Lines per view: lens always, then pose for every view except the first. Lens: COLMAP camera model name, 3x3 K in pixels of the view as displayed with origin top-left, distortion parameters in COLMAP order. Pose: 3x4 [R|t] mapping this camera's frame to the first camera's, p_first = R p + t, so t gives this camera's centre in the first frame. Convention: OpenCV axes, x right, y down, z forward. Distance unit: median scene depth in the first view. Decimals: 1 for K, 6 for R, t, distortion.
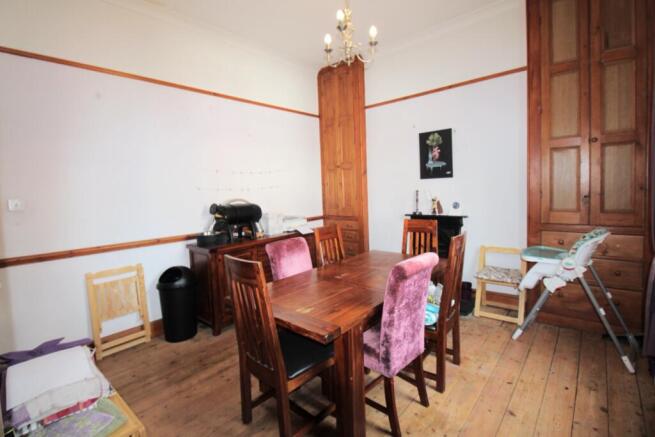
lens RADIAL K [[308.0, 0, 330.6], [0, 308.0, 208.3], [0, 0, 1]] dist [-0.041451, -0.000228]
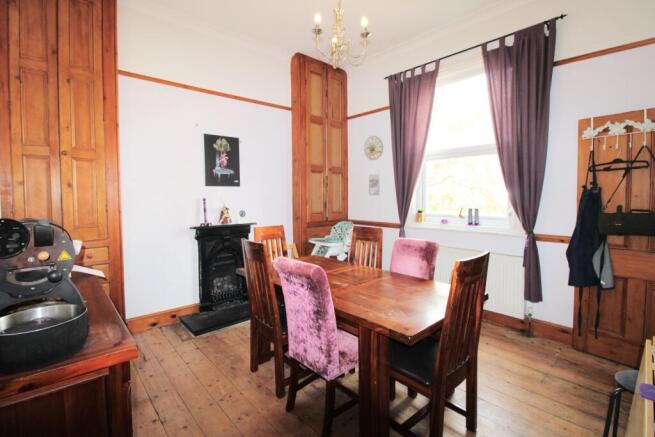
lens RADIAL K [[308.0, 0, 330.6], [0, 308.0, 208.3], [0, 0, 1]] dist [-0.041451, -0.000228]
pose [[0.084642, -0.009373, 0.996367, -0.576732], [0.055780, 0.998432, 0.004654, -0.015557], [-0.994849, 0.055183, 0.085032, 0.598884]]
